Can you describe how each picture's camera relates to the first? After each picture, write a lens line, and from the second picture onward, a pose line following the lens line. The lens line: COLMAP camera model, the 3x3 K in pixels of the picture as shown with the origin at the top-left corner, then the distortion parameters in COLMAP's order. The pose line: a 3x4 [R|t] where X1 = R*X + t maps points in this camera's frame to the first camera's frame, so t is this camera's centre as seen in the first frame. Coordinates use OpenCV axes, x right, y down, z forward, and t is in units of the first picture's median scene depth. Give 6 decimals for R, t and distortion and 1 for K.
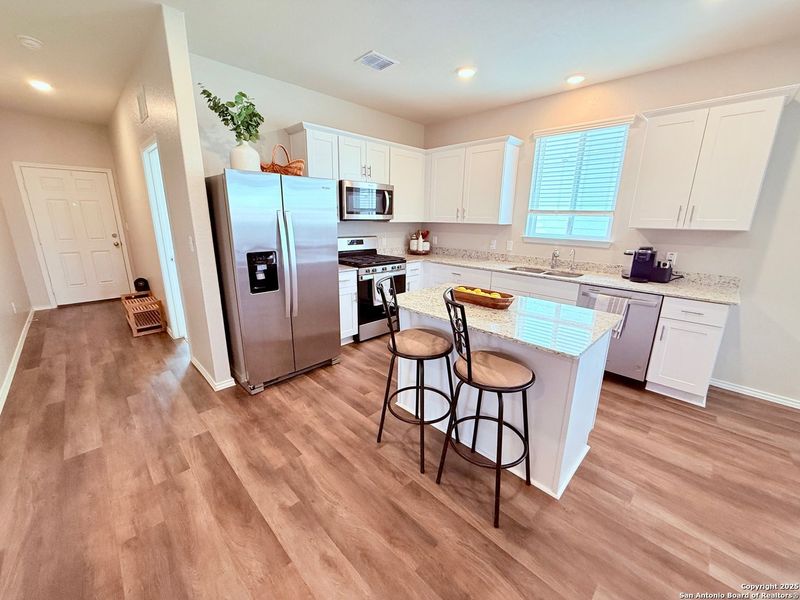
lens RADIAL K [[321.7, 0, 396.8], [0, 321.7, 300.1], [0, 0, 1]] dist [0.000555, -0.000018]
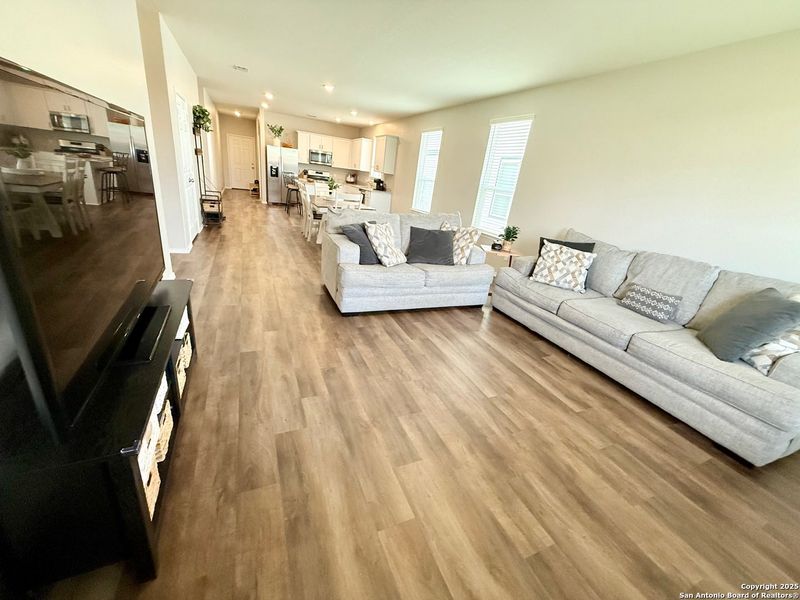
lens RADIAL K [[321.7, 0, 401.7], [0, 321.7, 298.7], [0, 0, 1]] dist [0.000555, -0.000018]
pose [[0.928867, 0.225594, -0.293791, 2.239058], [-0.196248, 0.972398, 0.126210, 0.540782], [0.314155, -0.059576, 0.947501, -2.061151]]
